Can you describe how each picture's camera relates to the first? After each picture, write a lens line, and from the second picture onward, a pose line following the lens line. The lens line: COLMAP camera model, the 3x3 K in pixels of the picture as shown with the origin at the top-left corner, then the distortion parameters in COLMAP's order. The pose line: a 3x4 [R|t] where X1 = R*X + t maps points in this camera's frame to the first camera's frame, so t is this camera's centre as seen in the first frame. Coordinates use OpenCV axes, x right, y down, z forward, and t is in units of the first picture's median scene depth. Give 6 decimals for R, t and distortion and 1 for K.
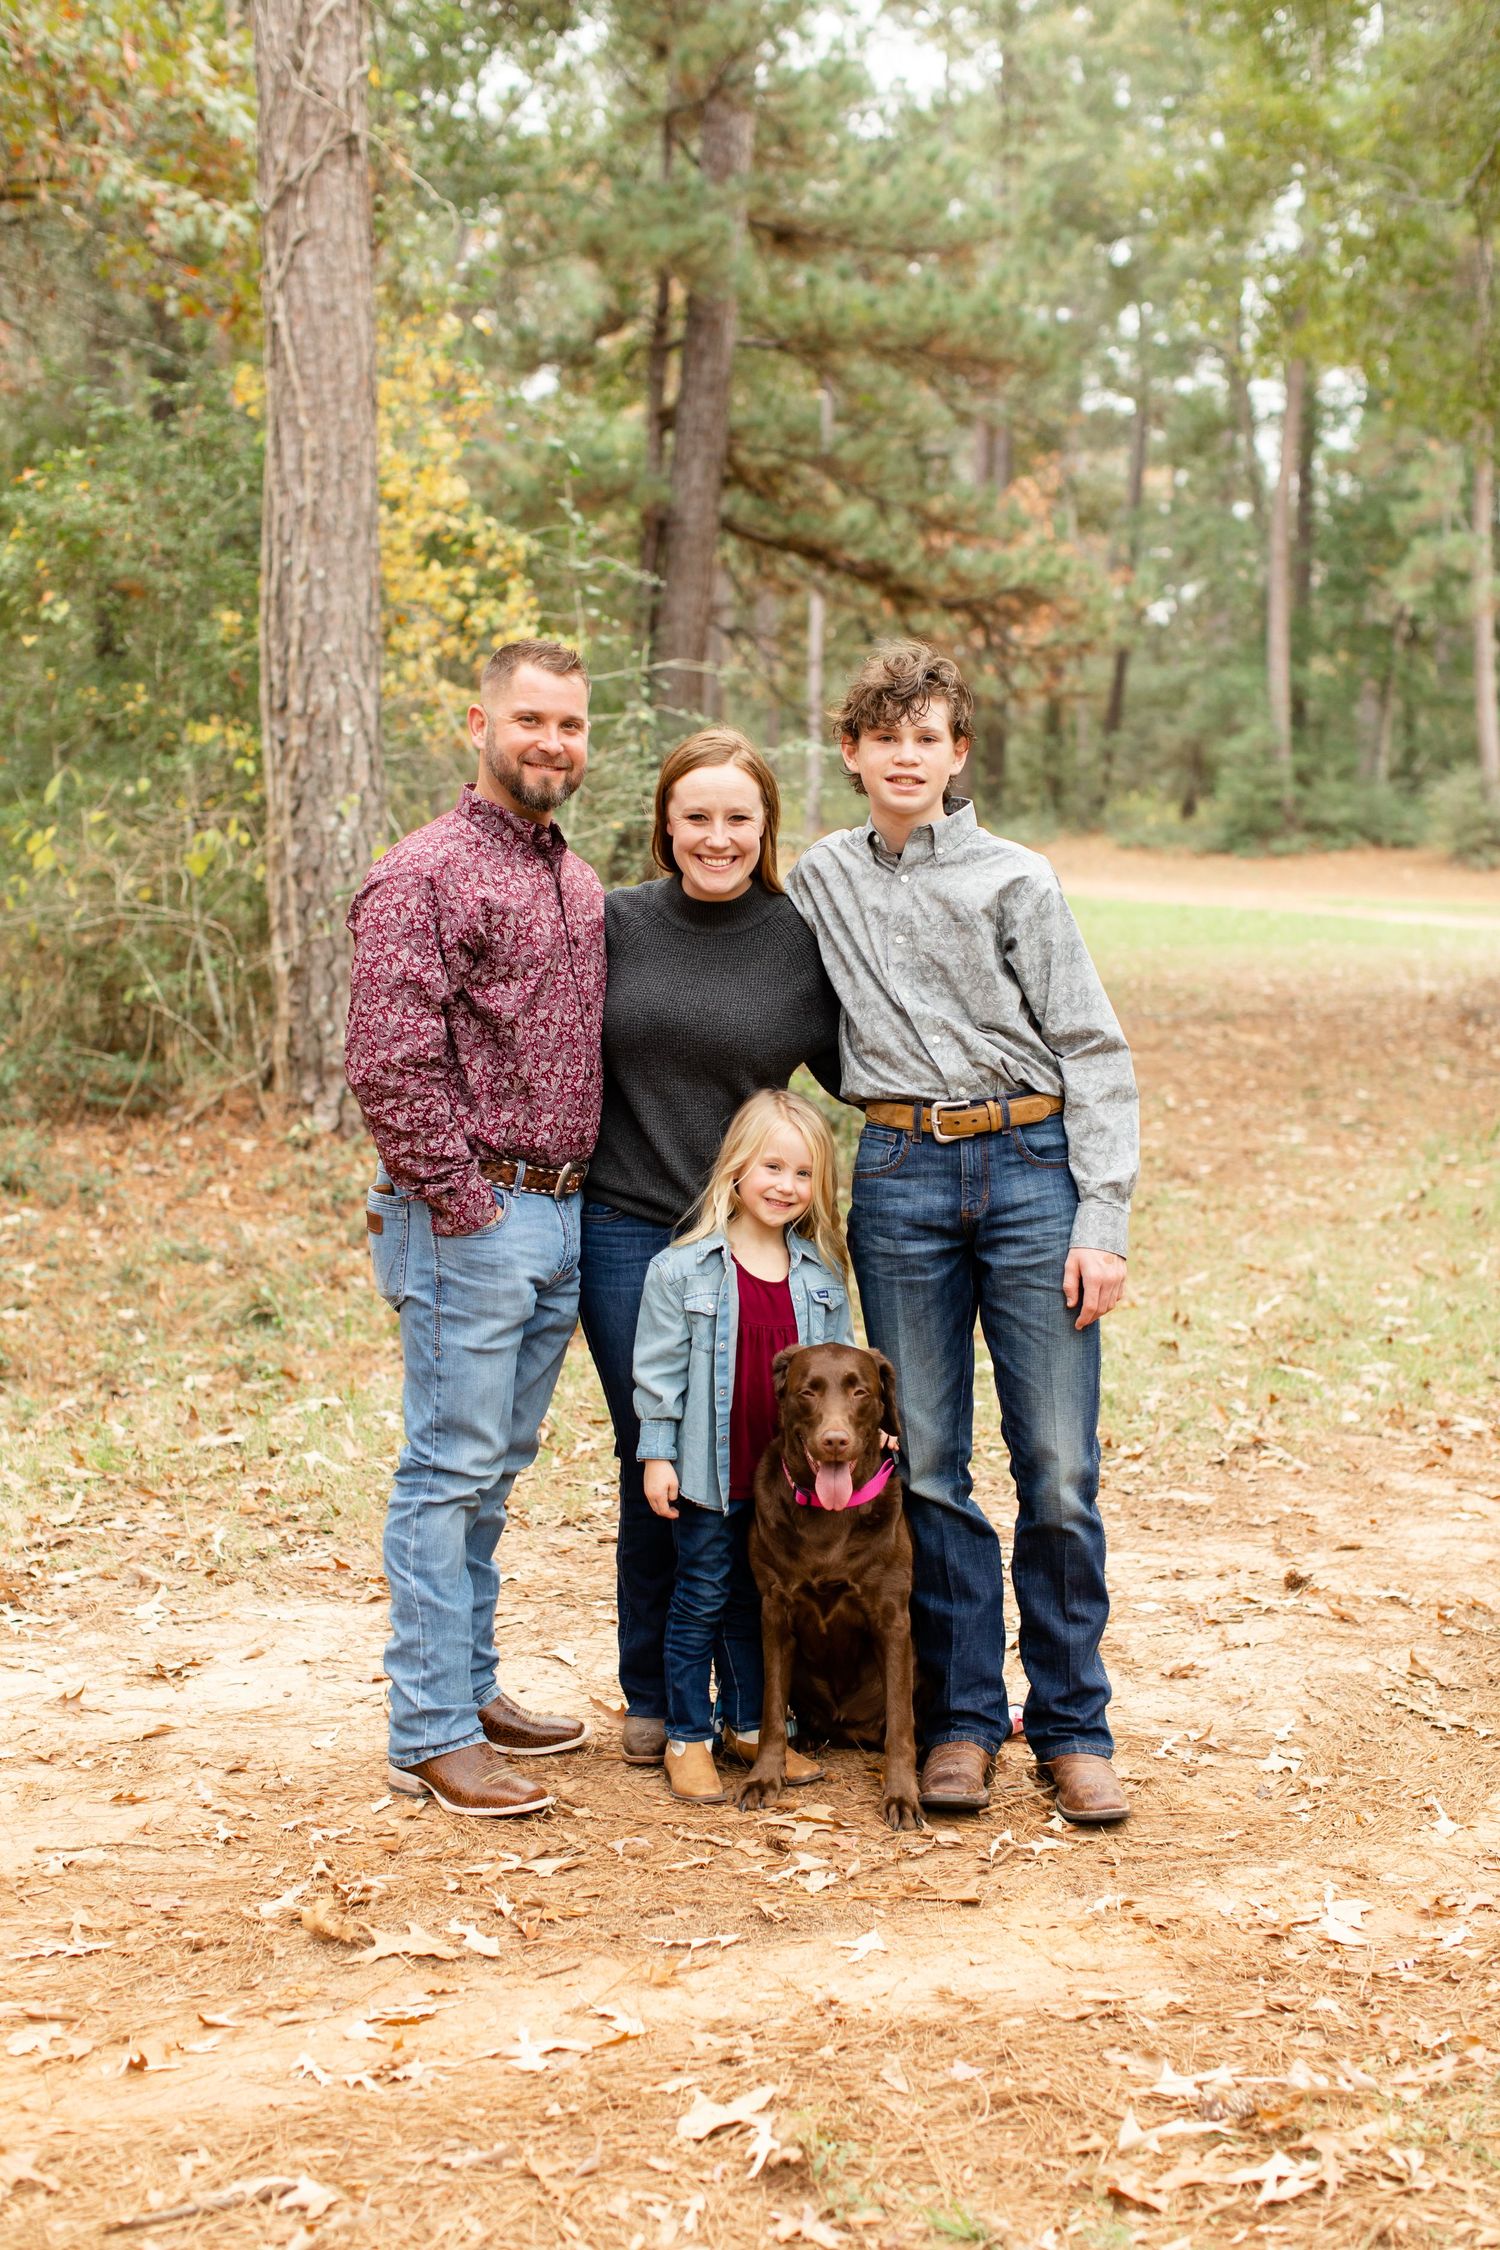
lens RADIAL K [[3267.3, 0, 748.0], [0, 3267.3, 1240.5], [0, 0, 1]] dist [0.094987, -0.661728]
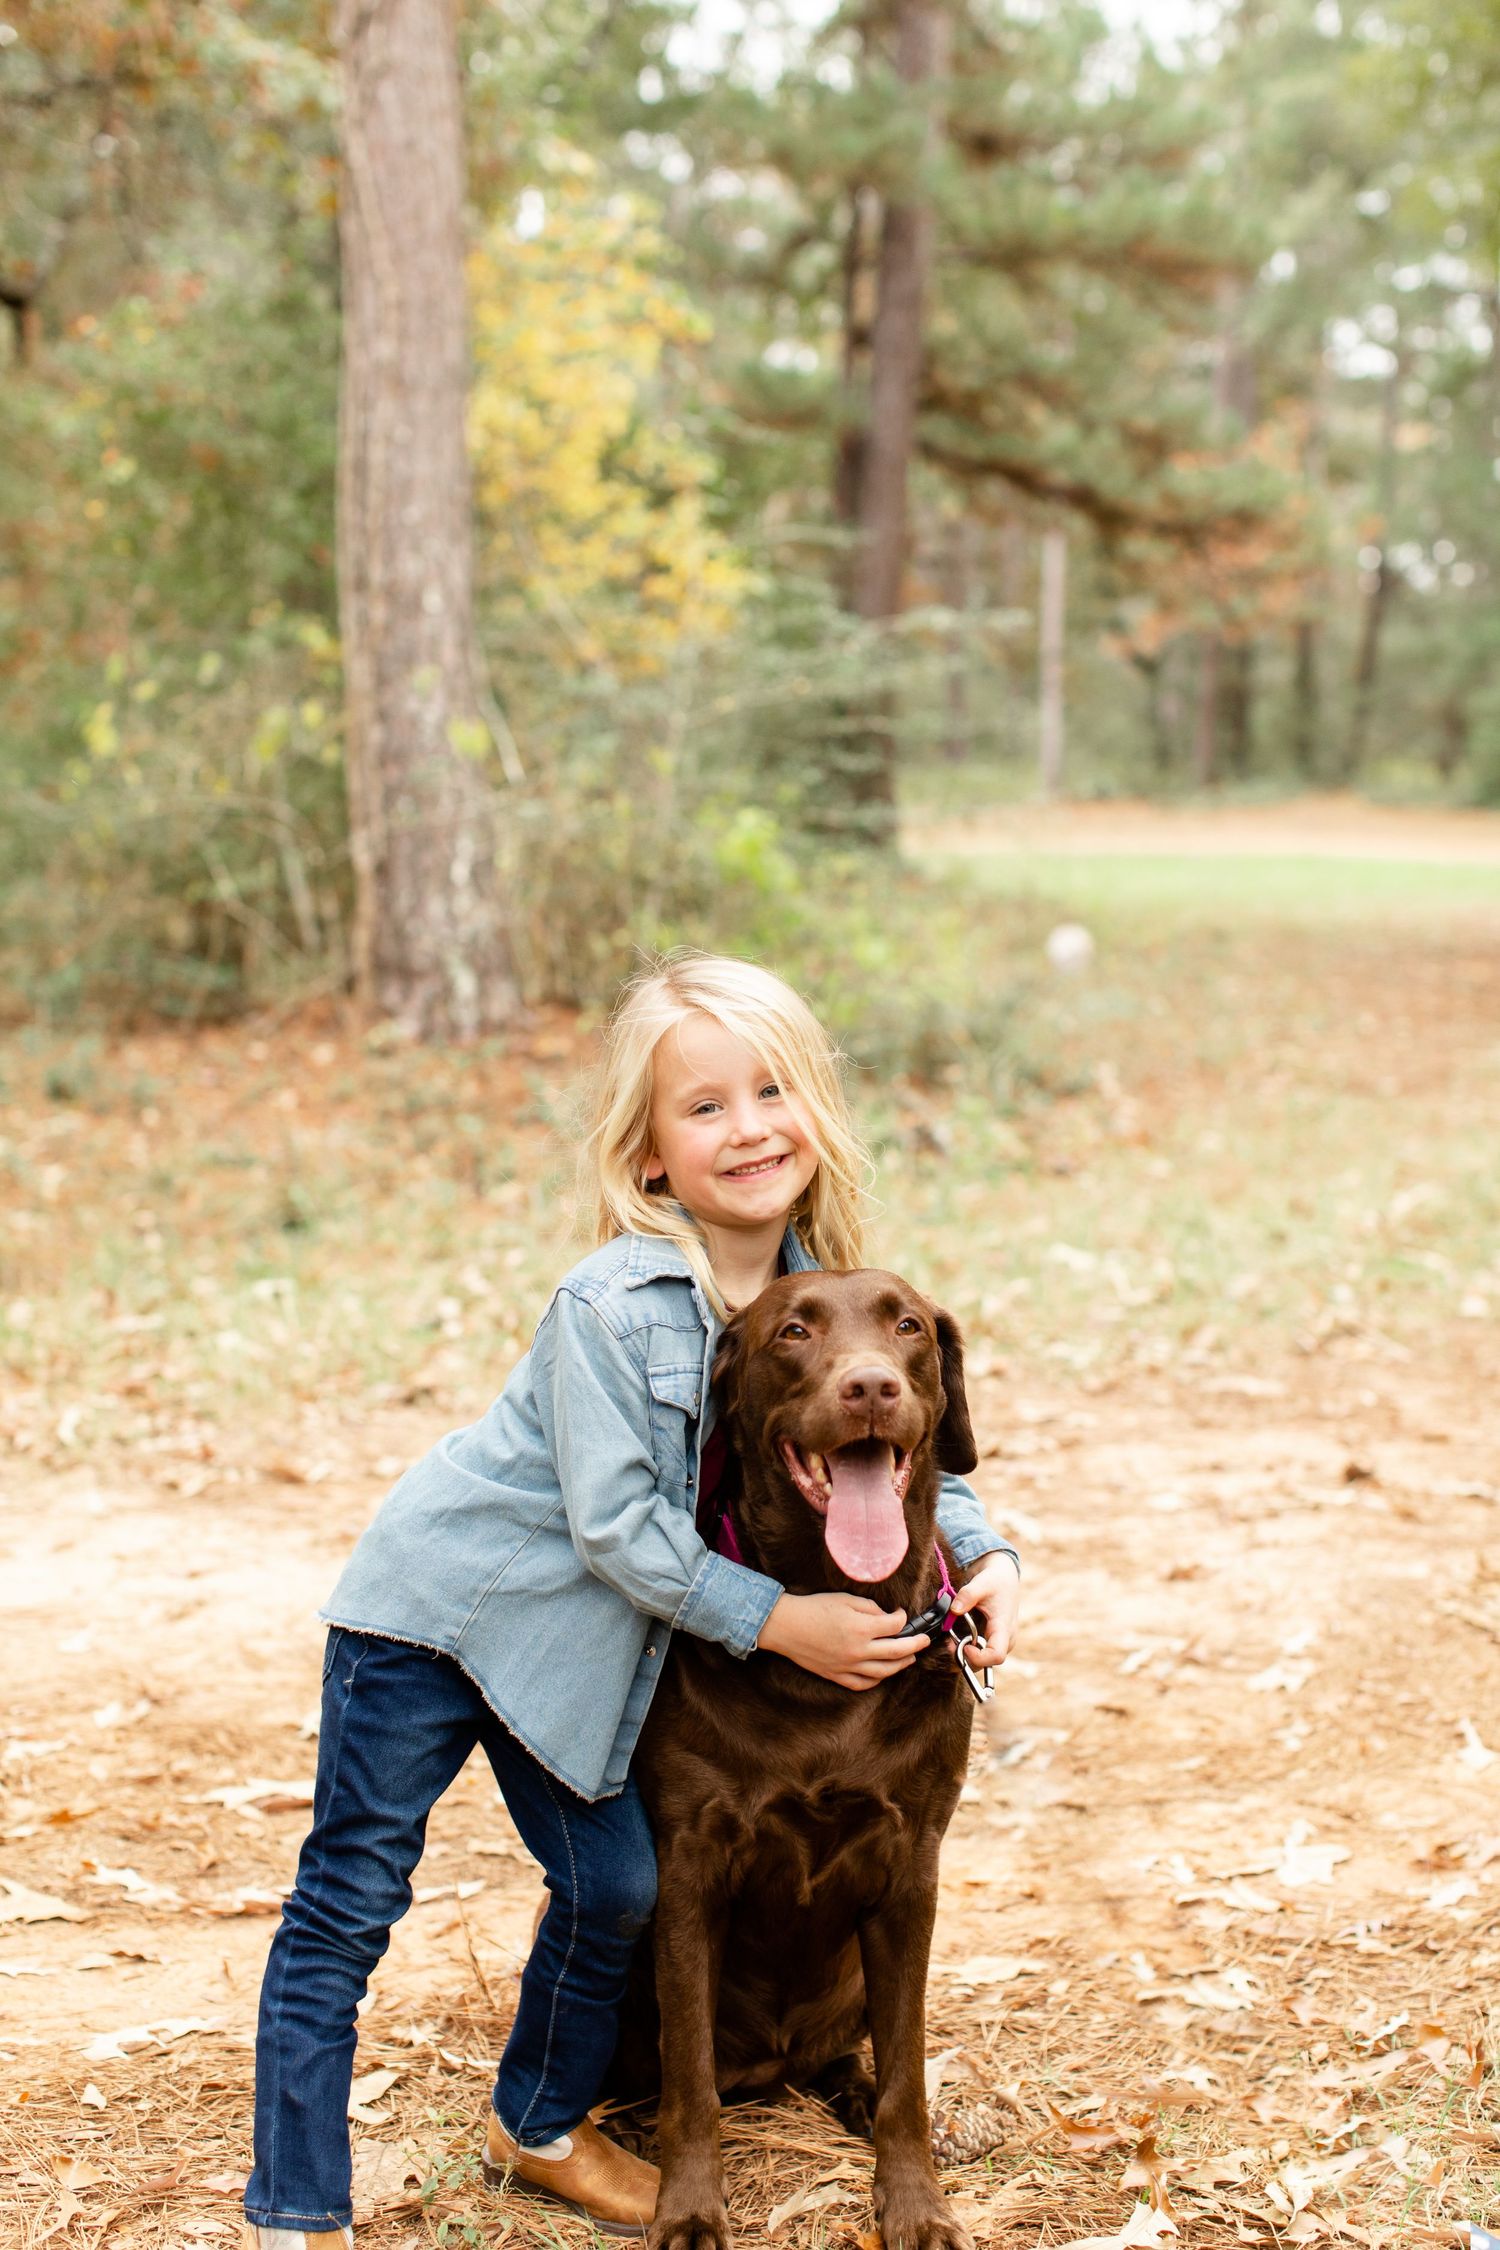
lens RADIAL K [[3267.3, 0, 748.0], [0, 3267.3, 1240.5], [0, 0, 1]] dist [0.094987, -0.661728]
pose [[0.996491, -0.001843, -0.083686, 0.043148], [0.001896, 0.999998, 0.000550, 0.022984], [0.083684, -0.000707, 0.996492, 0.089192]]
